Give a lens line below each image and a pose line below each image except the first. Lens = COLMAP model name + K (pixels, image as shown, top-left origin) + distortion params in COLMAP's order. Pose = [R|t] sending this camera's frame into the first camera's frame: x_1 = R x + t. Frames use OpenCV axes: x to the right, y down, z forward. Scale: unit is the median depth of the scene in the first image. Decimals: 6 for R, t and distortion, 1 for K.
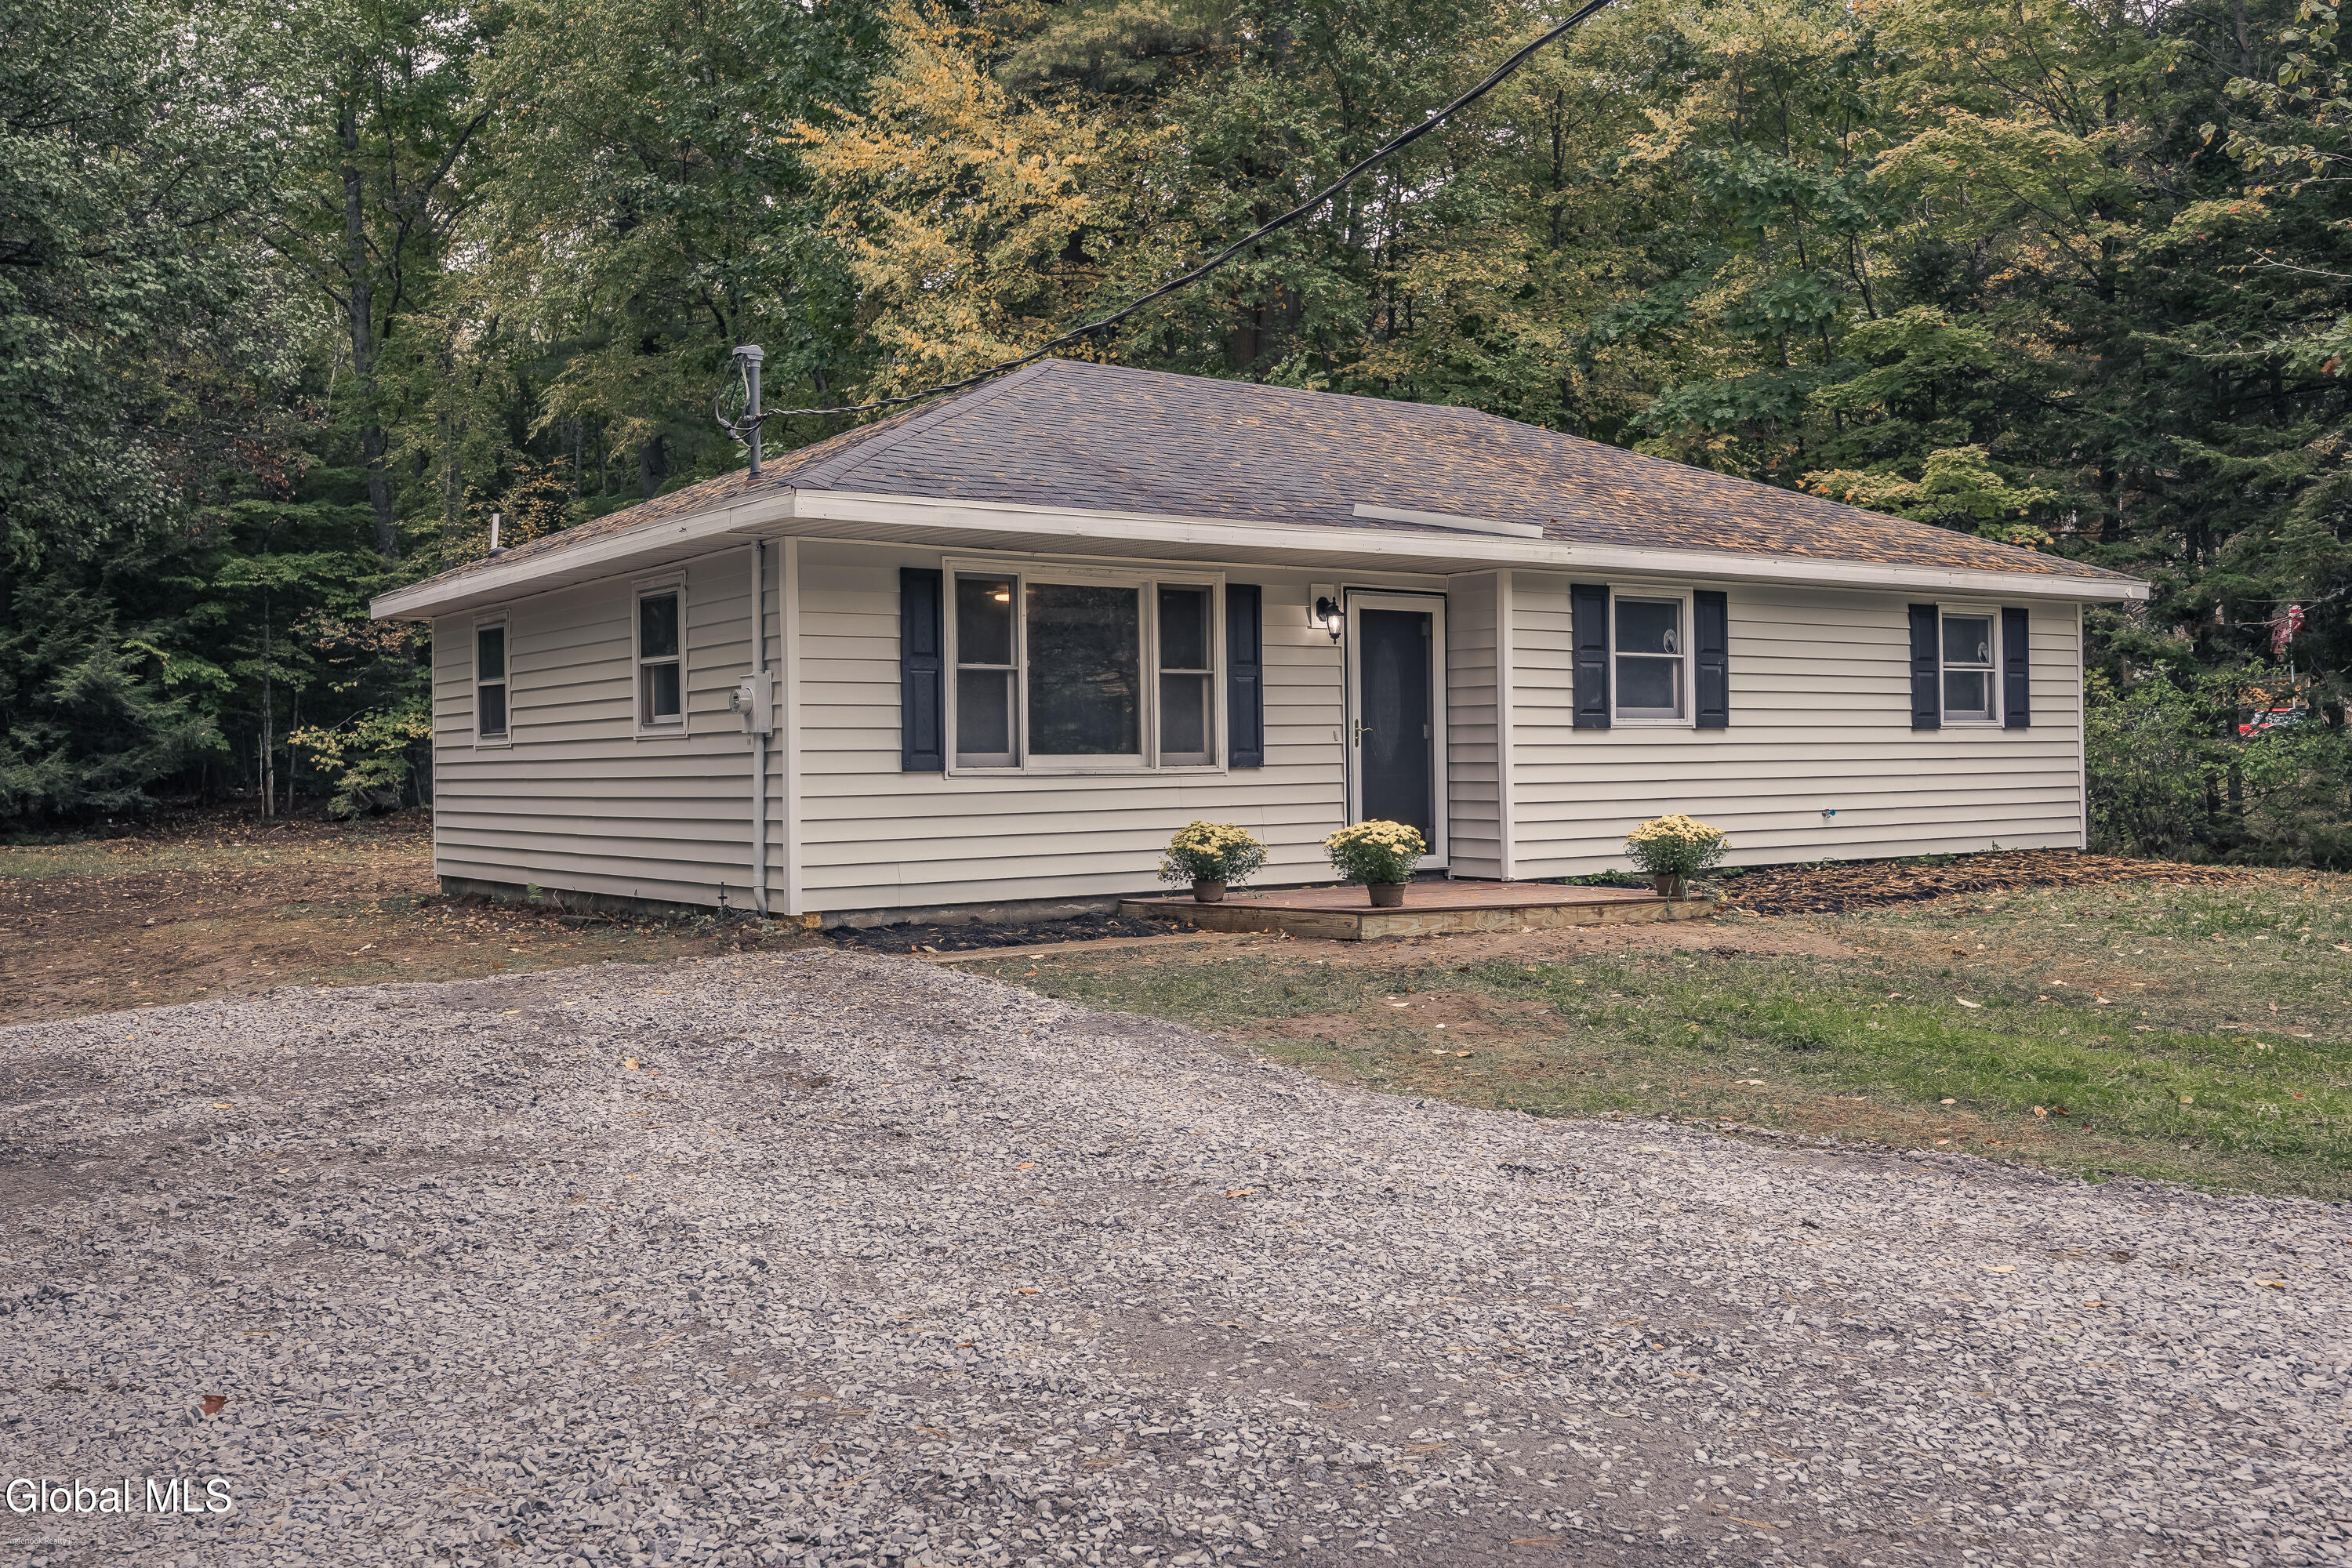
lens RADIAL K [[2104.8, 0, 1185.7], [0, 2104.8, 770.5], [0, 0, 1]] dist [0.015366, 0.026336]
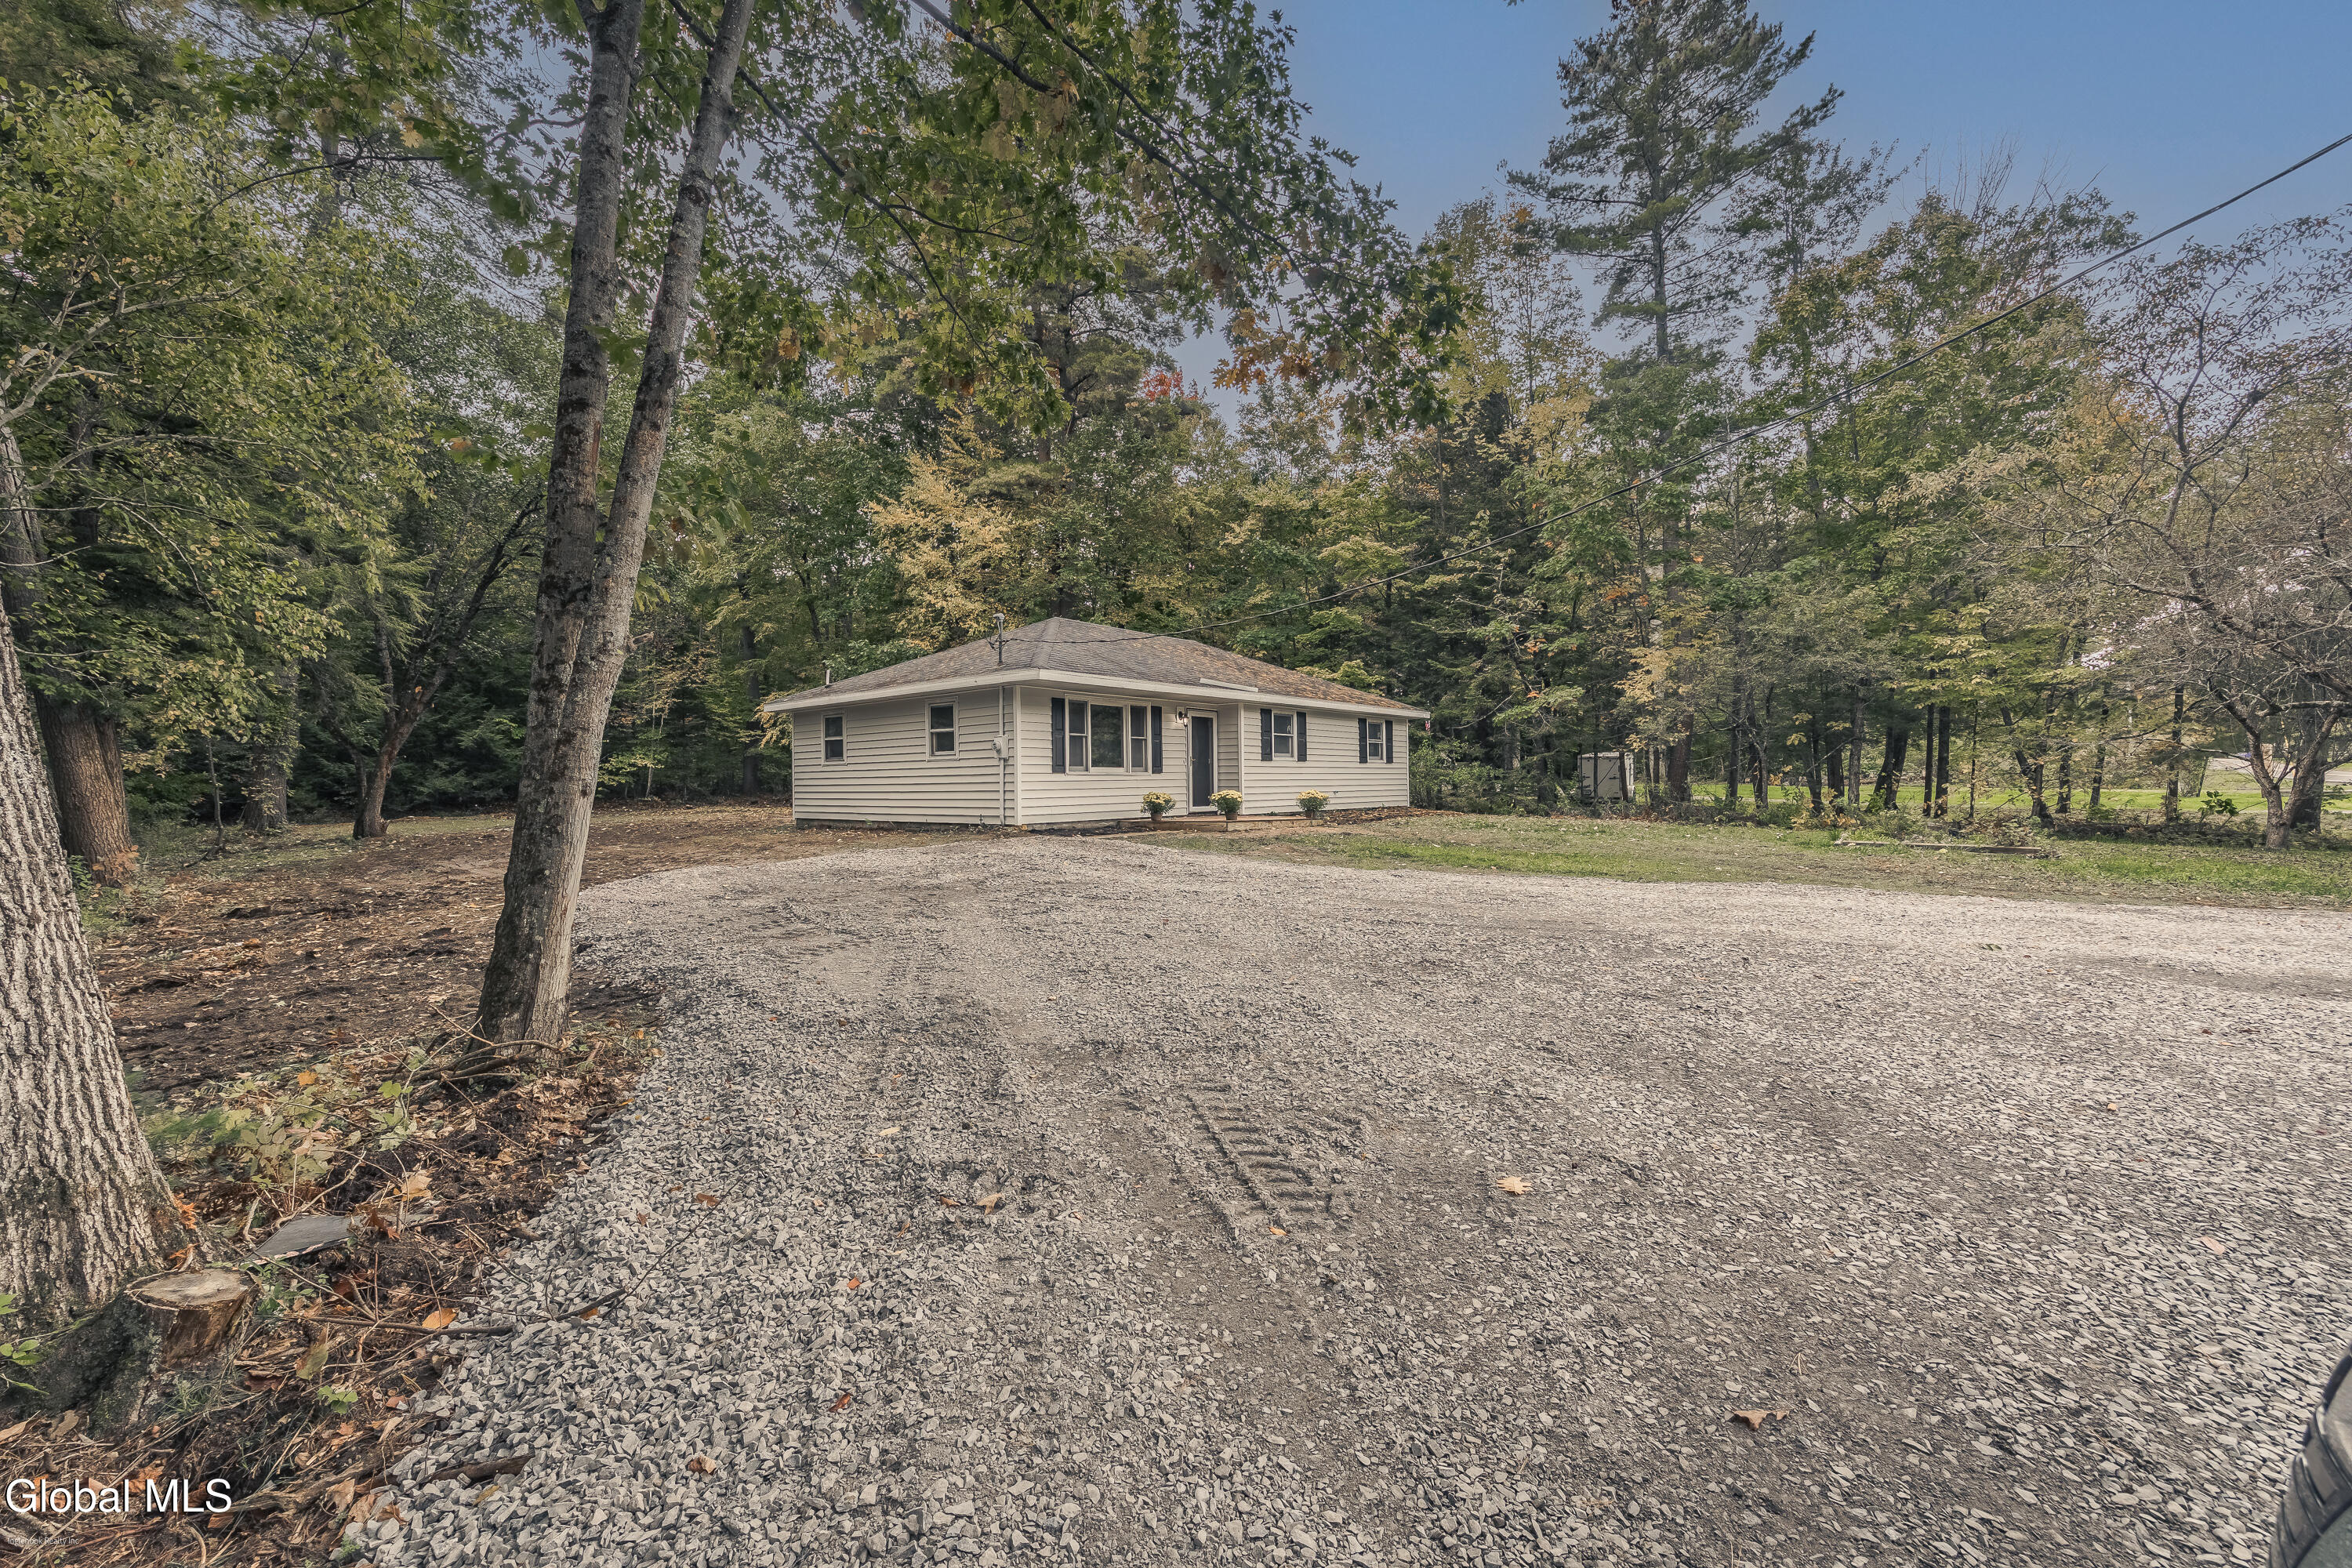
lens RADIAL K [[935.5, 0, 1145.2], [0, 935.5, 782.5], [0, 0, 1]] dist [-0.000286, 0.000388]
pose [[0.975150, 0.003819, 0.221514, -0.224201], [-0.002963, 0.999987, -0.004195, 0.014161], [-0.221527, 0.003434, 0.975148, -0.157757]]
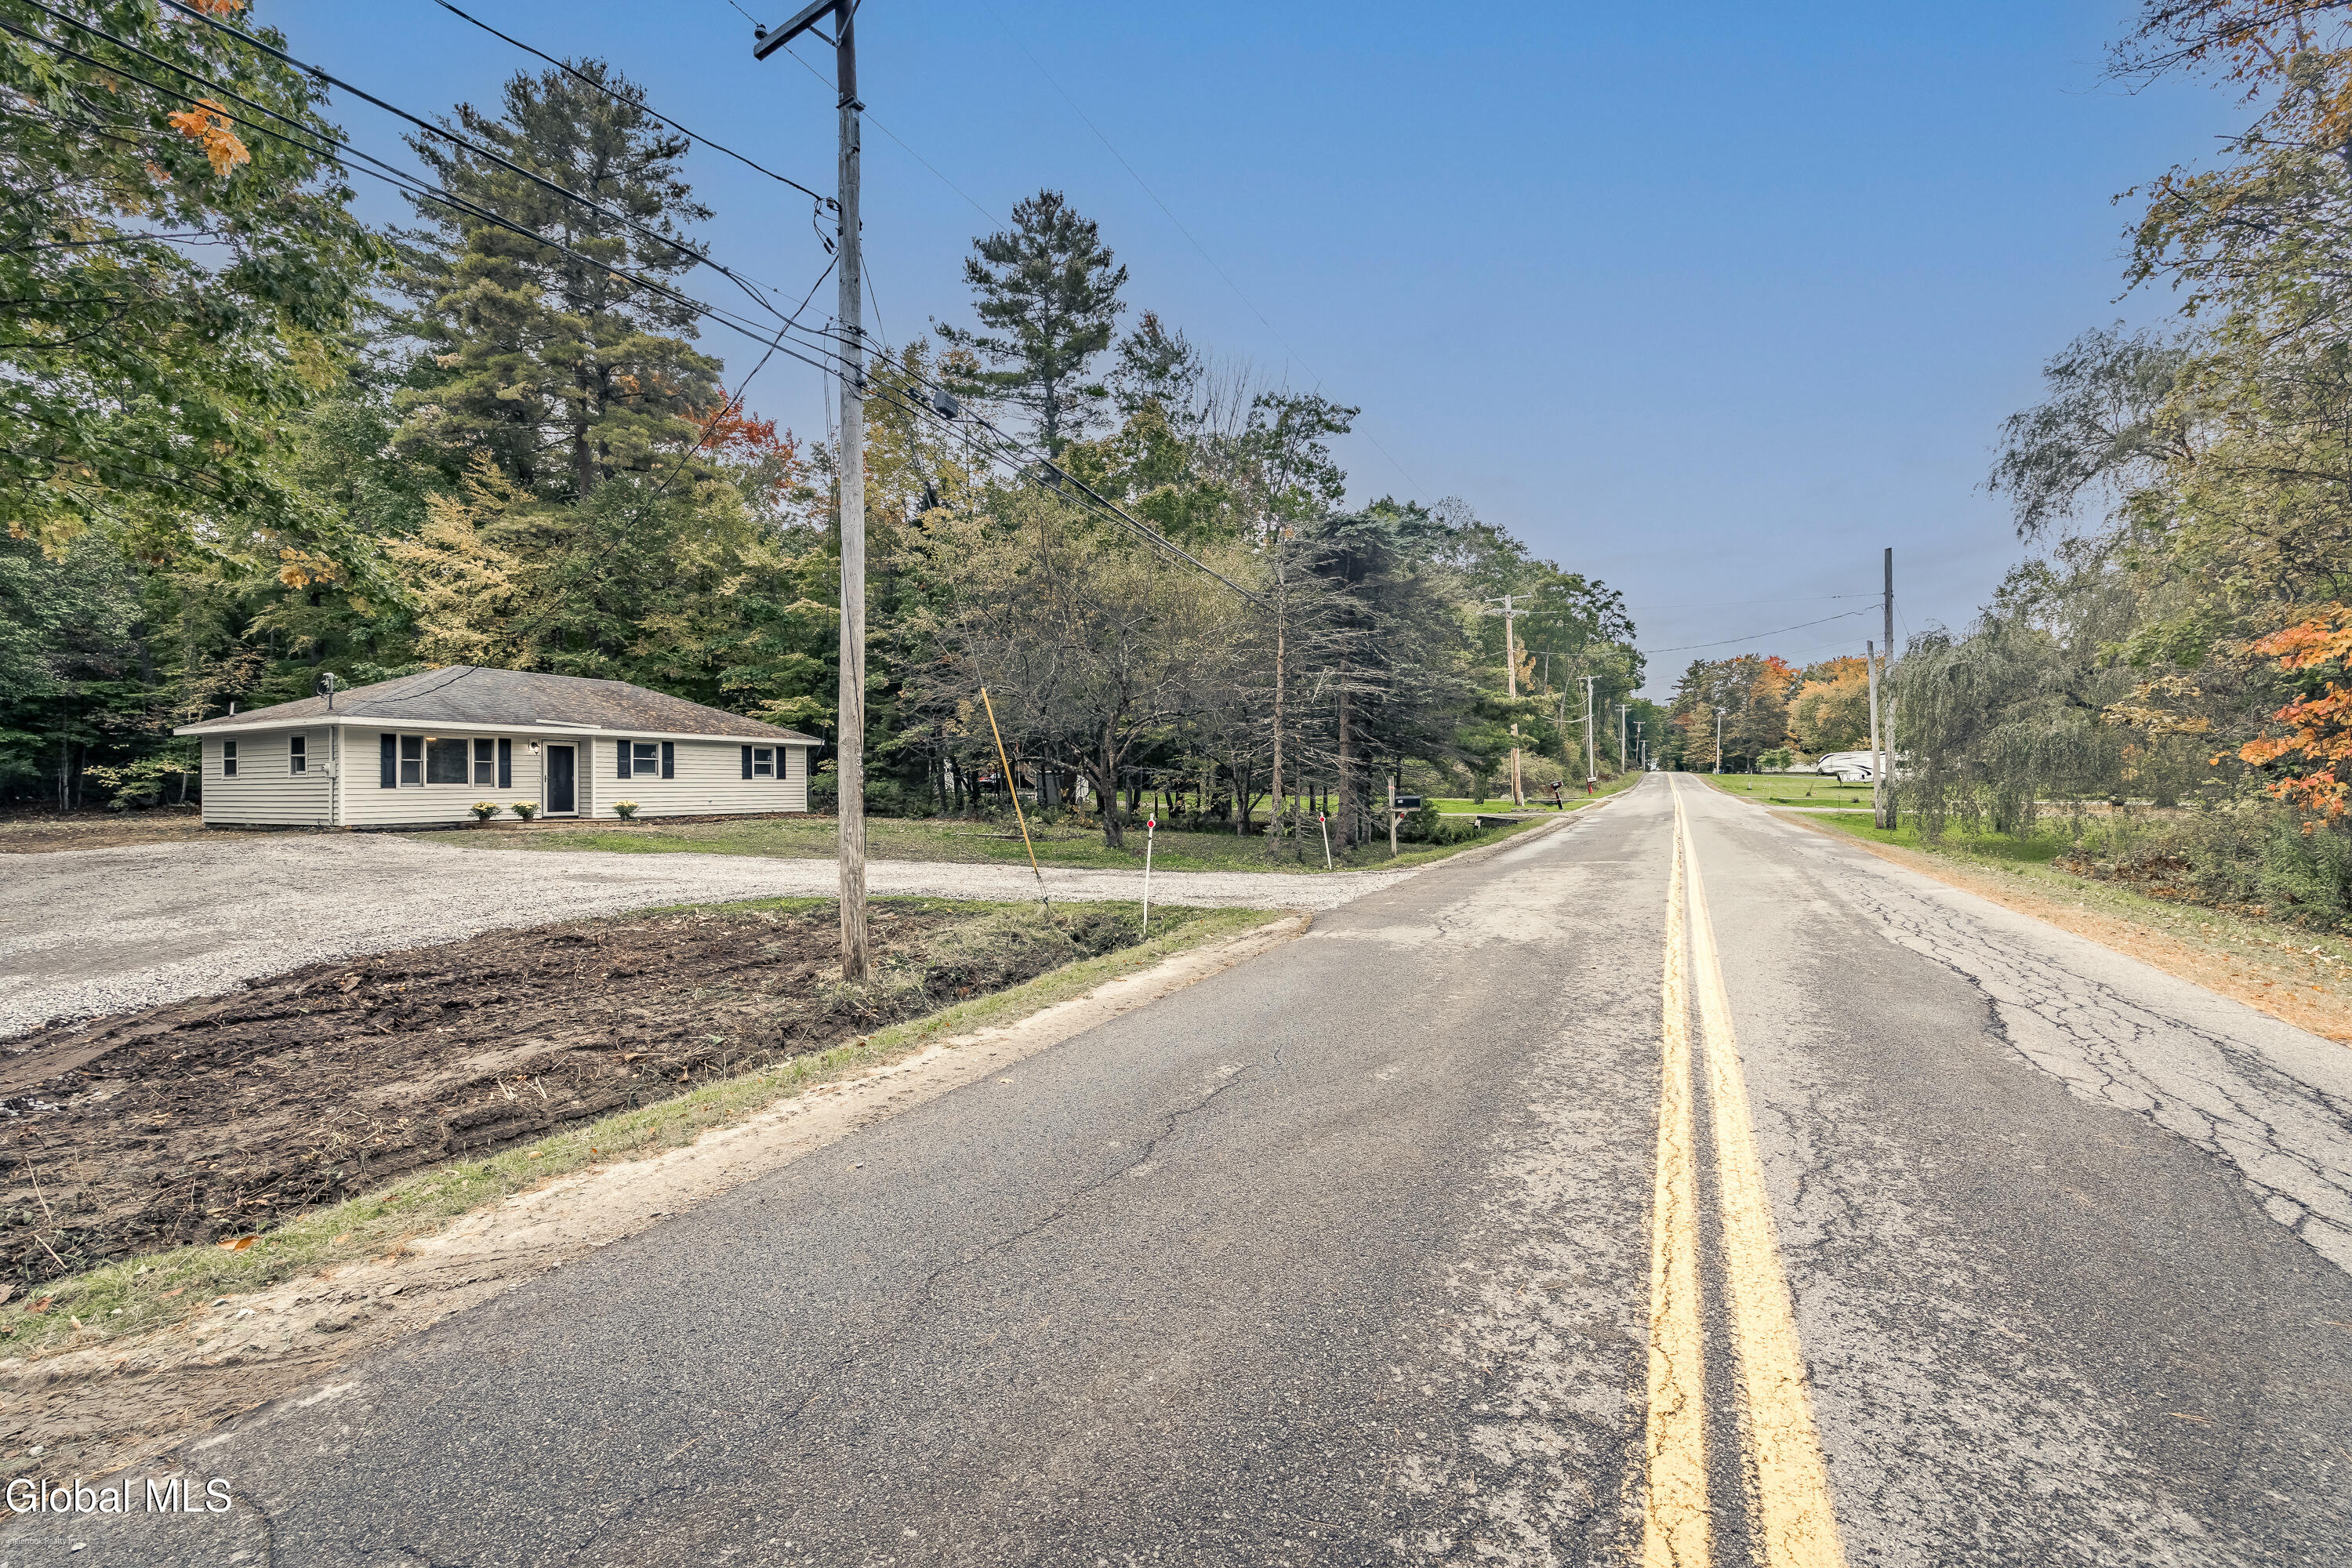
lens RADIAL K [[935.5, 0, 1166.4], [0, 935.5, 787.6], [0, 0, 1]] dist [-0.000286, 0.000388]
pose [[0.886151, 0.007393, 0.463338, 0.262767], [-0.005142, 0.999968, -0.006121, 0.002561], [-0.463368, 0.003041, 0.886161, -0.888461]]
